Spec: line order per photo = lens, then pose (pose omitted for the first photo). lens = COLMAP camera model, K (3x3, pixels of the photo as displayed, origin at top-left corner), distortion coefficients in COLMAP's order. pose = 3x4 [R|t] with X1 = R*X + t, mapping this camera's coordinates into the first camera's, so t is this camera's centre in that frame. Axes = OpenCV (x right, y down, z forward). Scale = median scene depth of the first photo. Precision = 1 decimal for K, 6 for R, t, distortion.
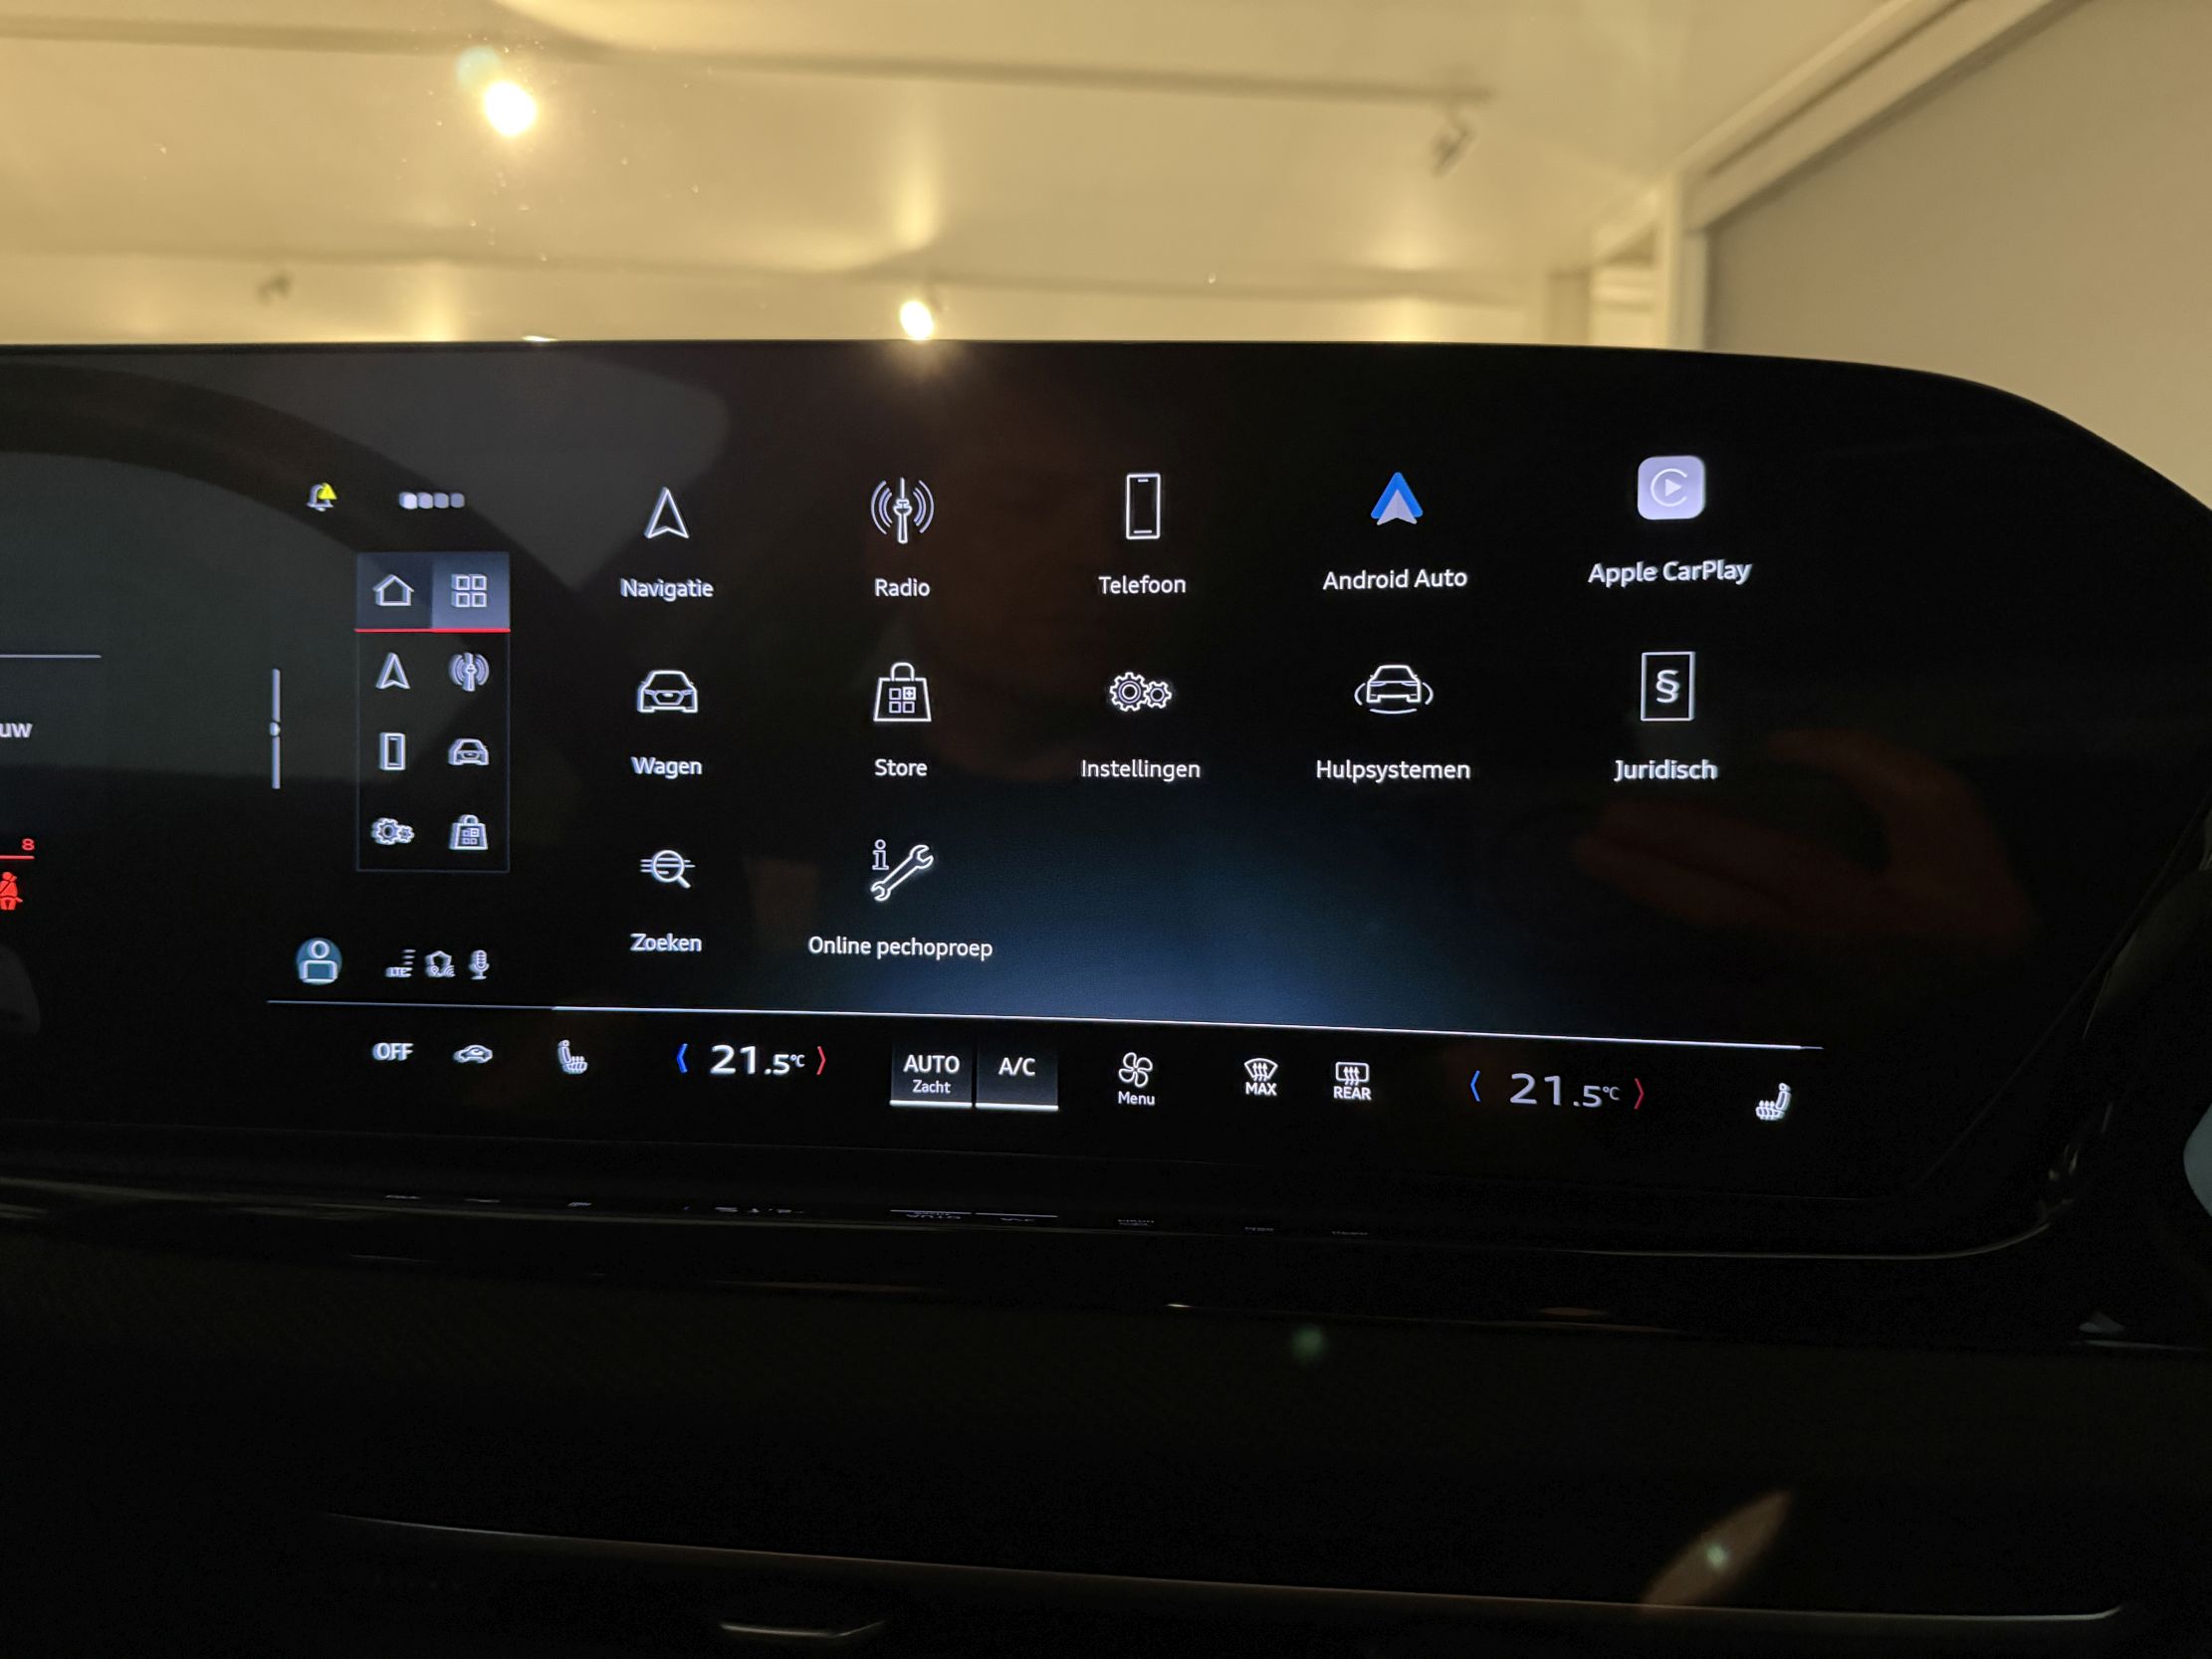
lens RADIAL K [[1568.1, 0, 1118.9], [0, 1568.1, 843.7], [0, 0, 1]] dist [0.021965, -0.037199]
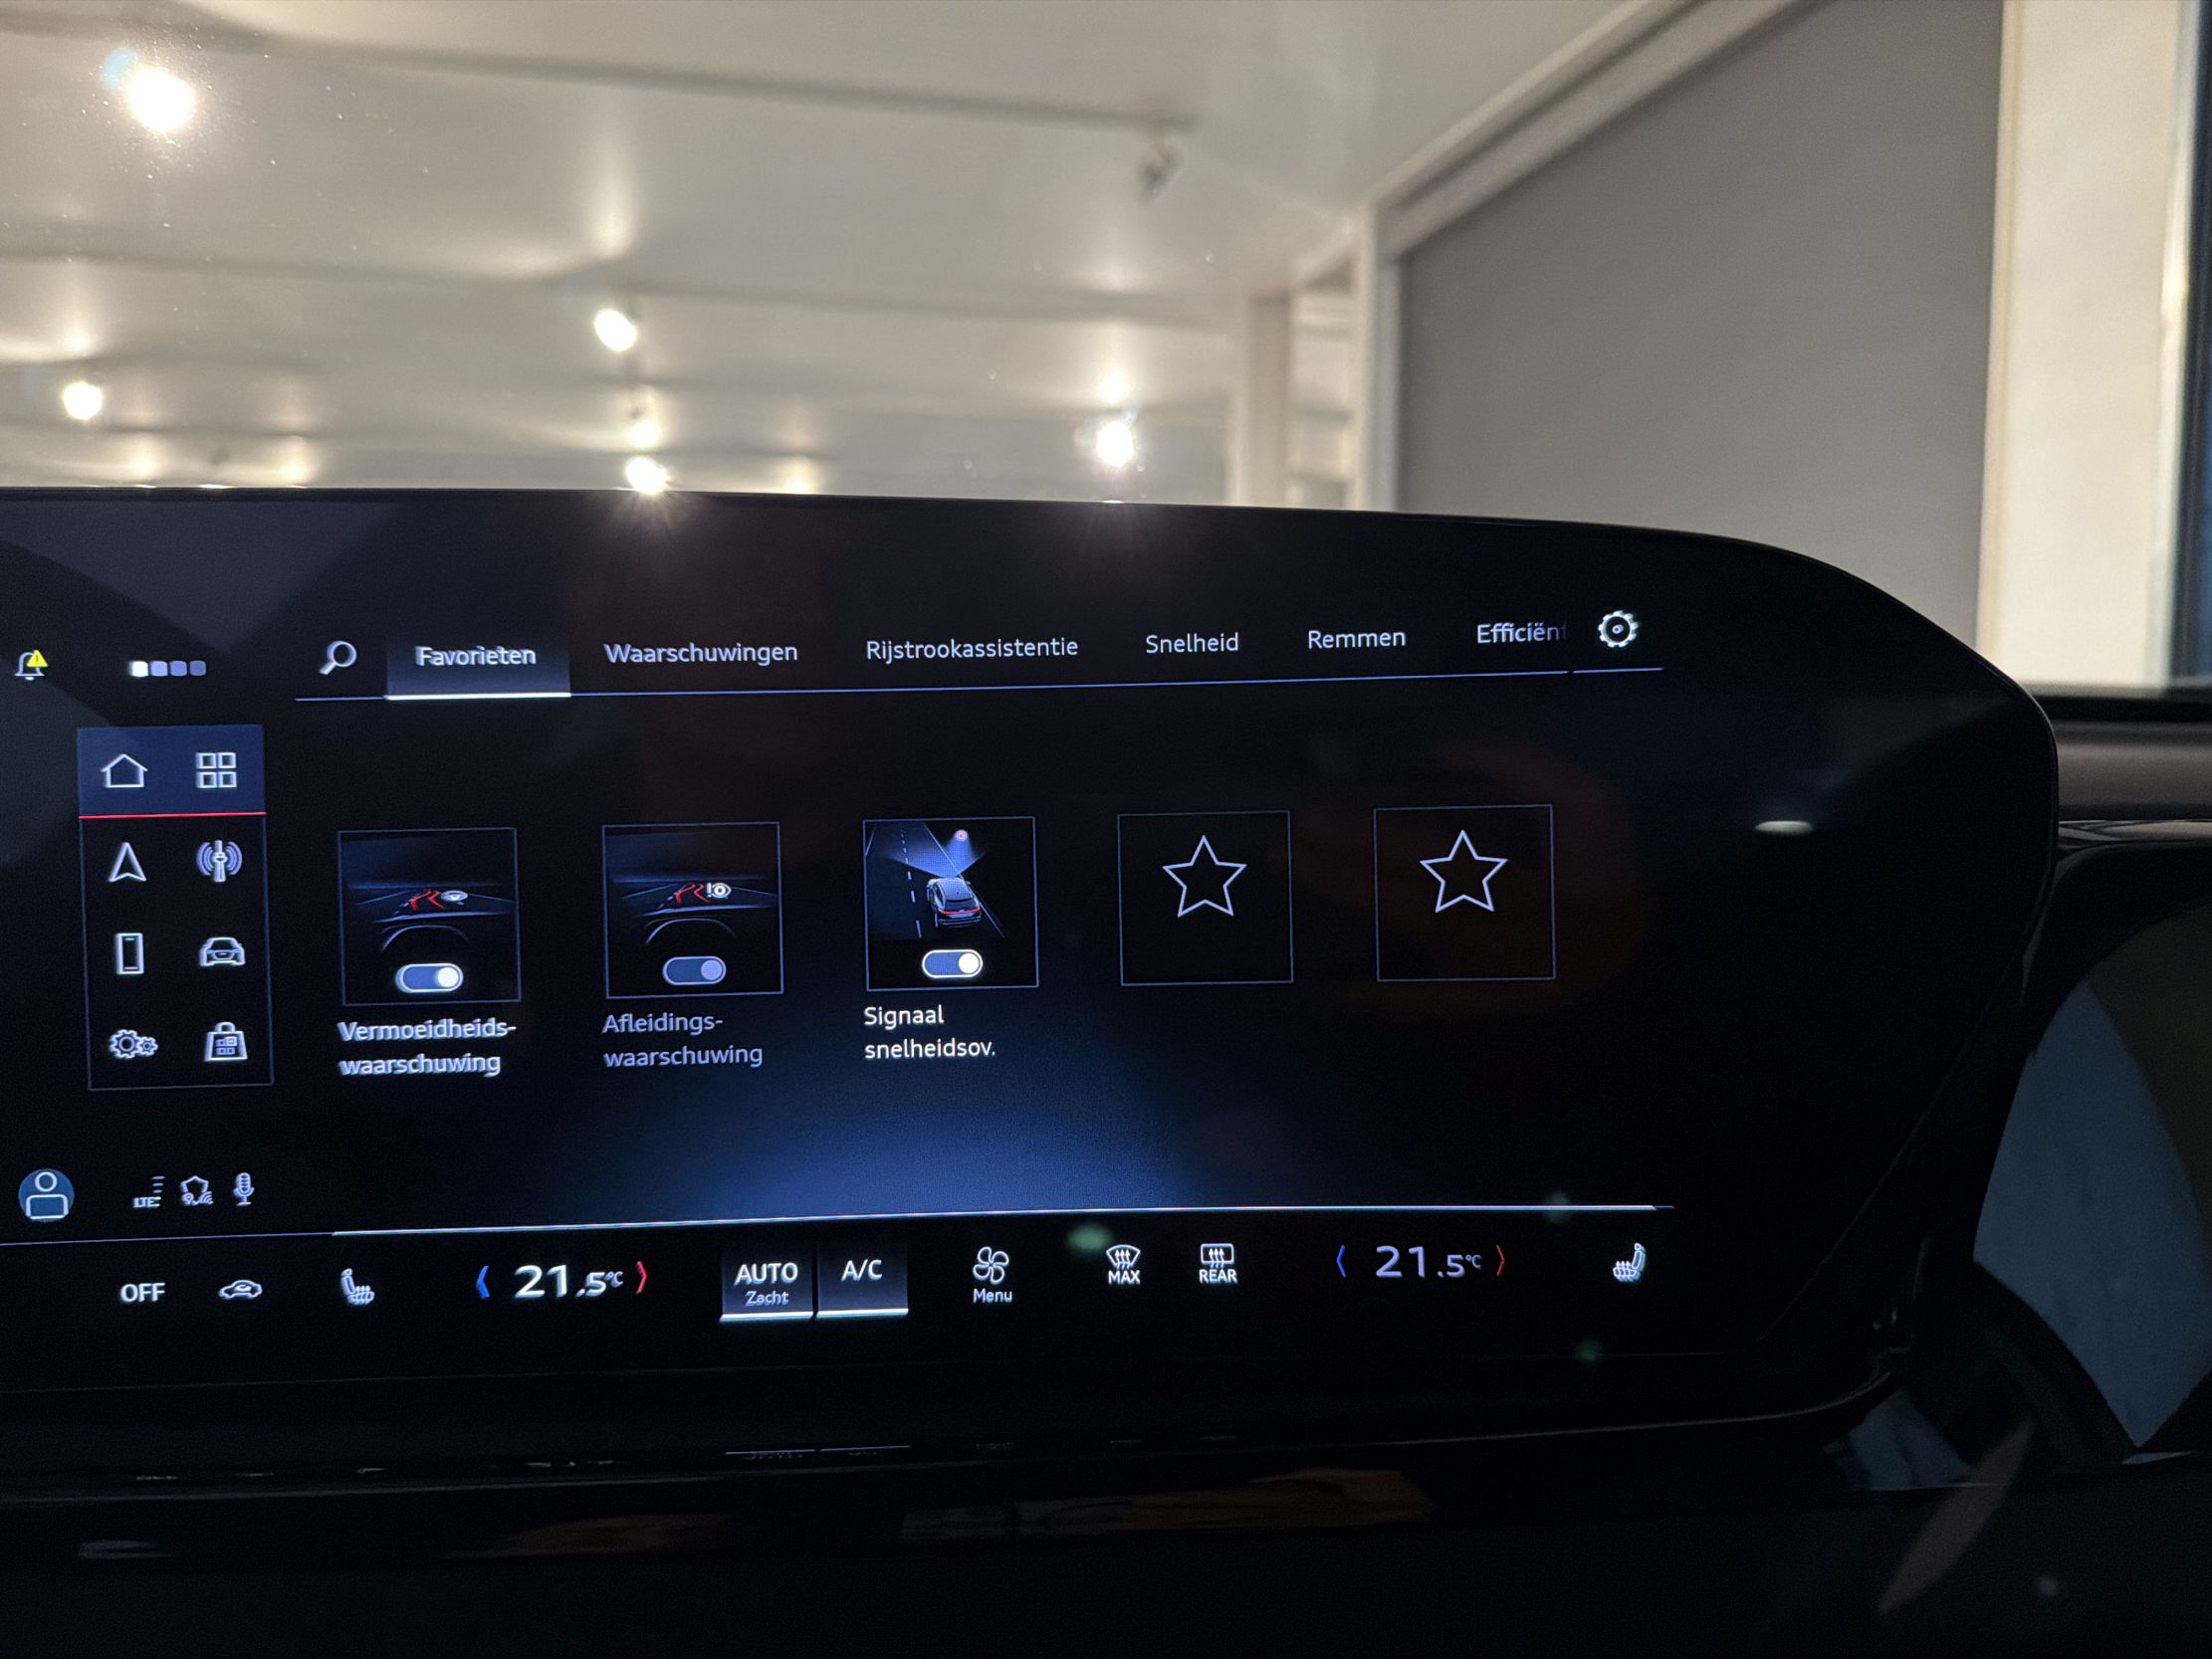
lens RADIAL K [[1568.1, 0, 1077.0], [0, 1568.1, 853.0], [0, 0, 1]] dist [0.021965, -0.037199]
pose [[0.987855, -0.033780, 0.151663, -0.069615], [0.033381, 0.999429, 0.005178, -0.102028], [-0.151752, -0.000053, 0.988419, 0.050100]]
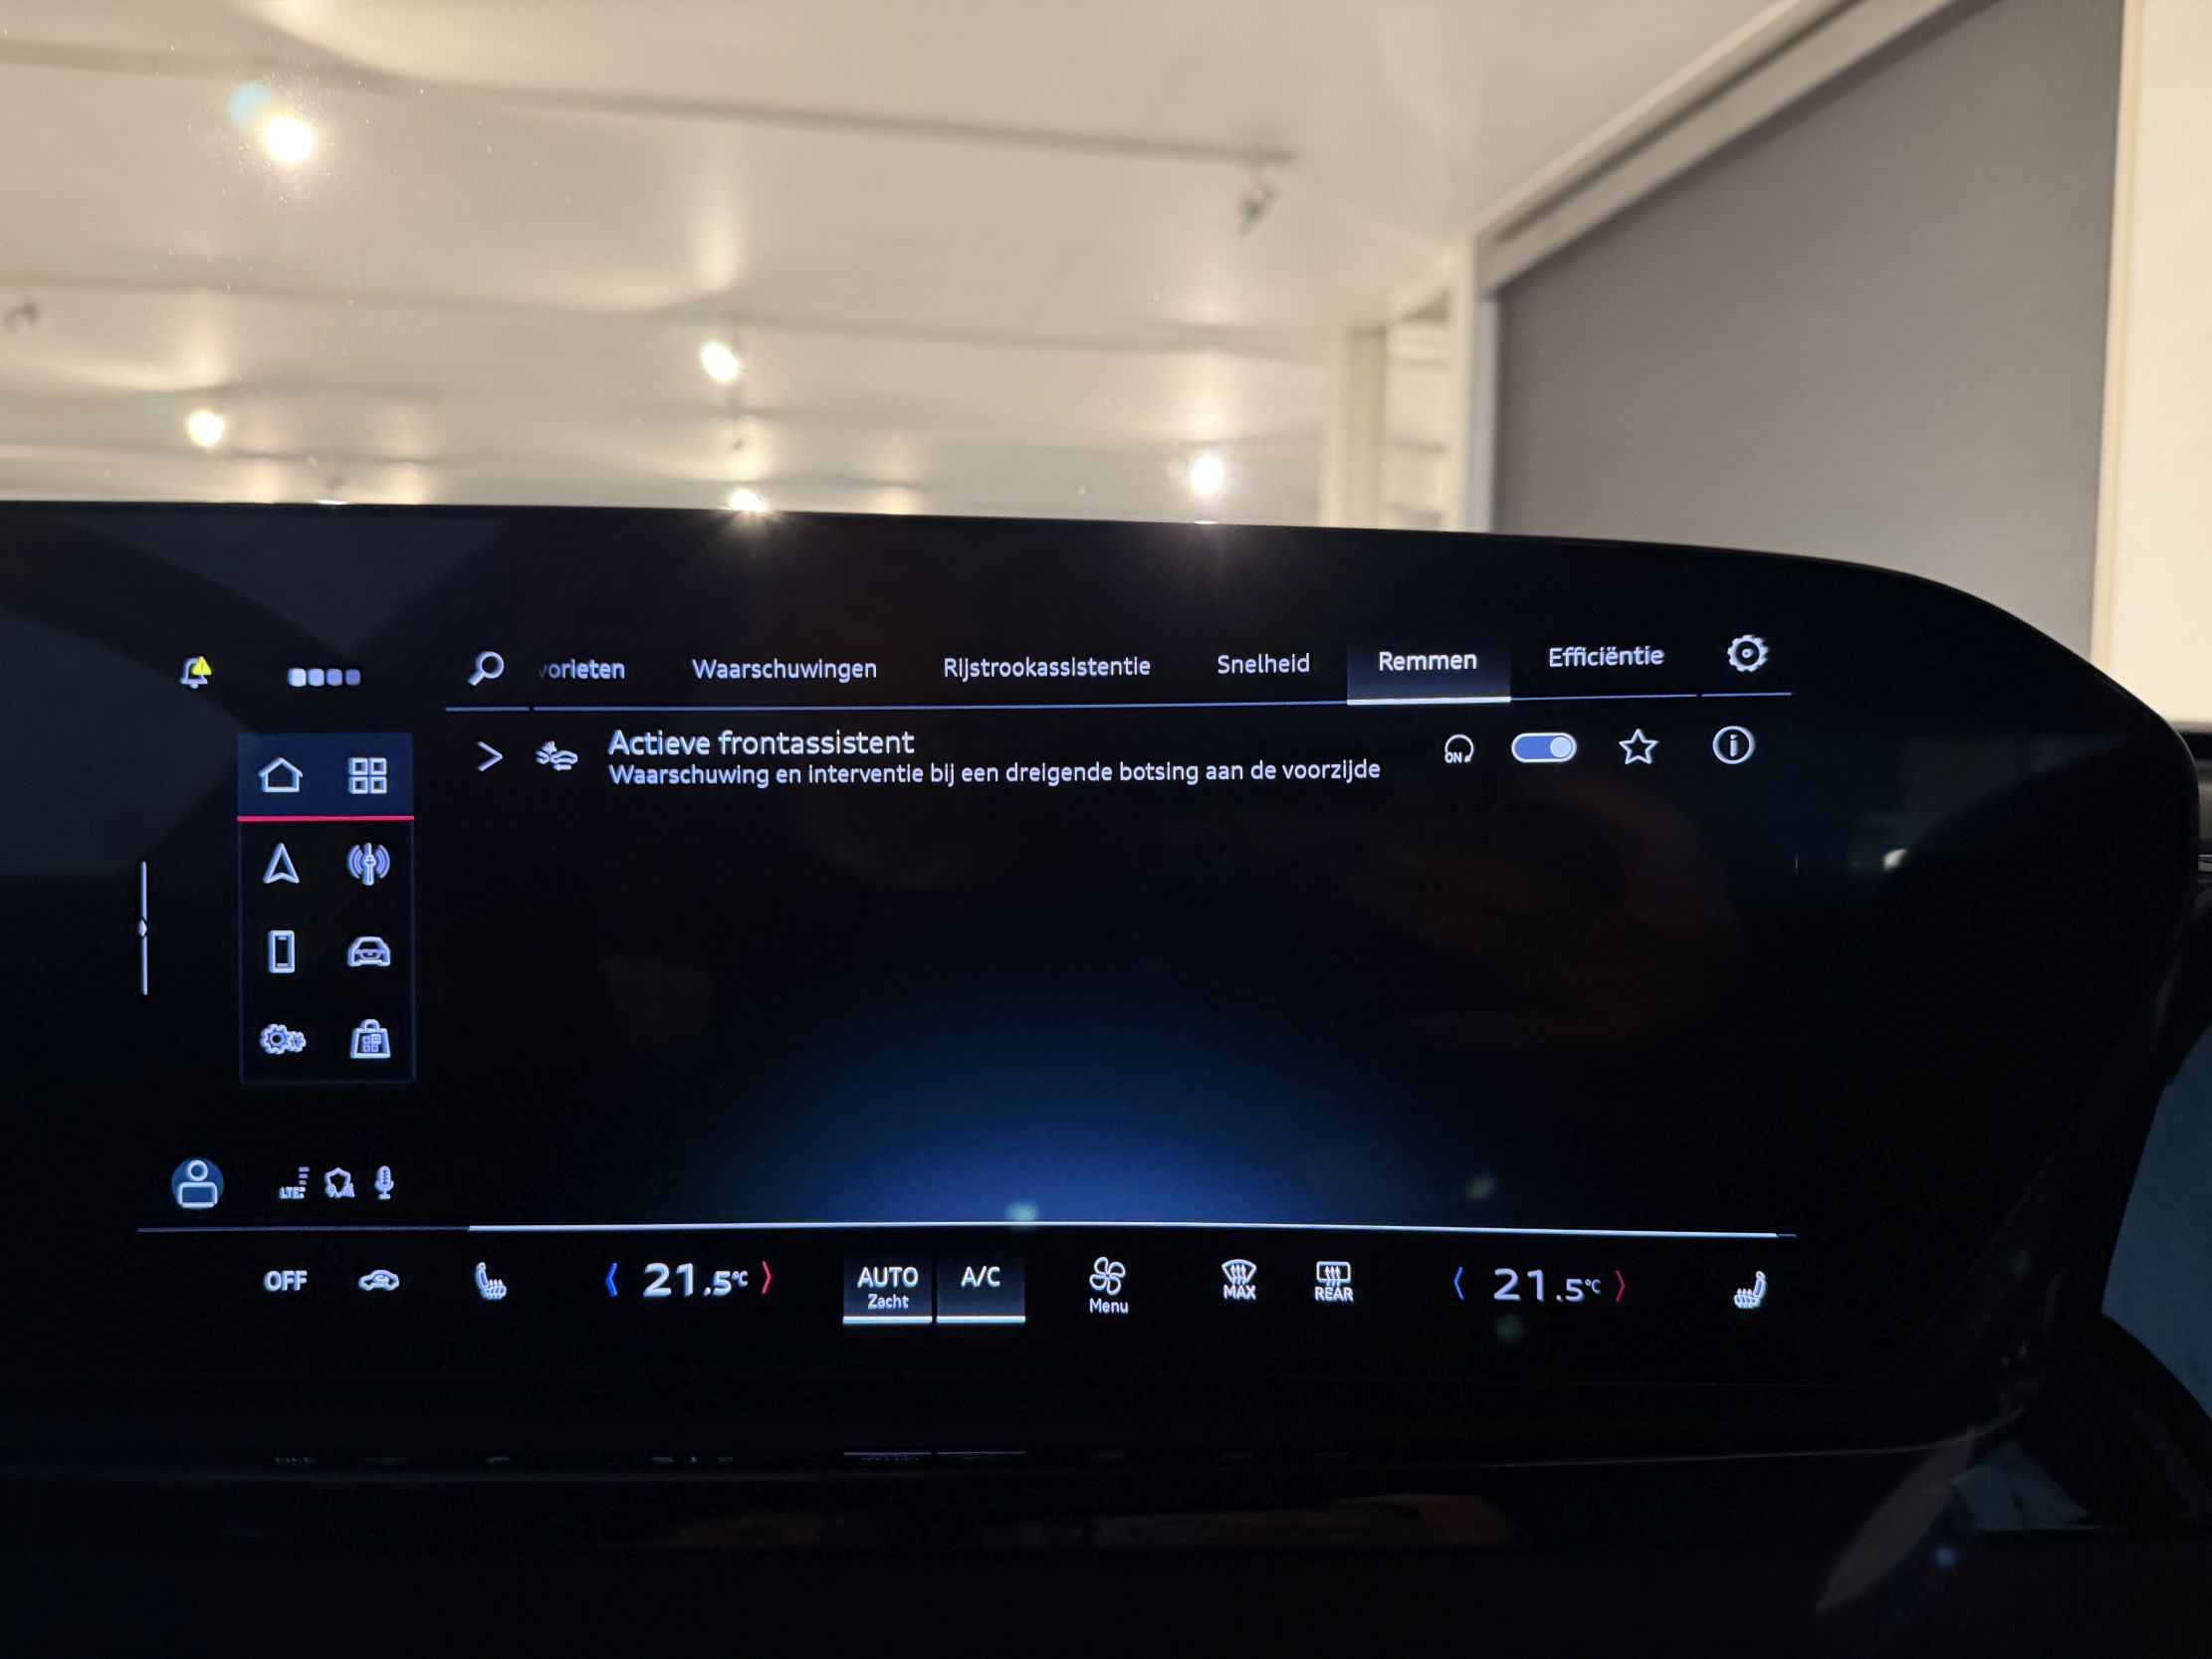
lens RADIAL K [[1568.1, 0, 1092.9], [0, 1568.1, 862.6], [0, 0, 1]] dist [0.021965, -0.037199]
pose [[0.993972, -0.016044, 0.108454, -0.092907], [0.017151, 0.999810, -0.009278, -0.093877], [-0.108285, 0.011082, 0.994058, 0.043192]]
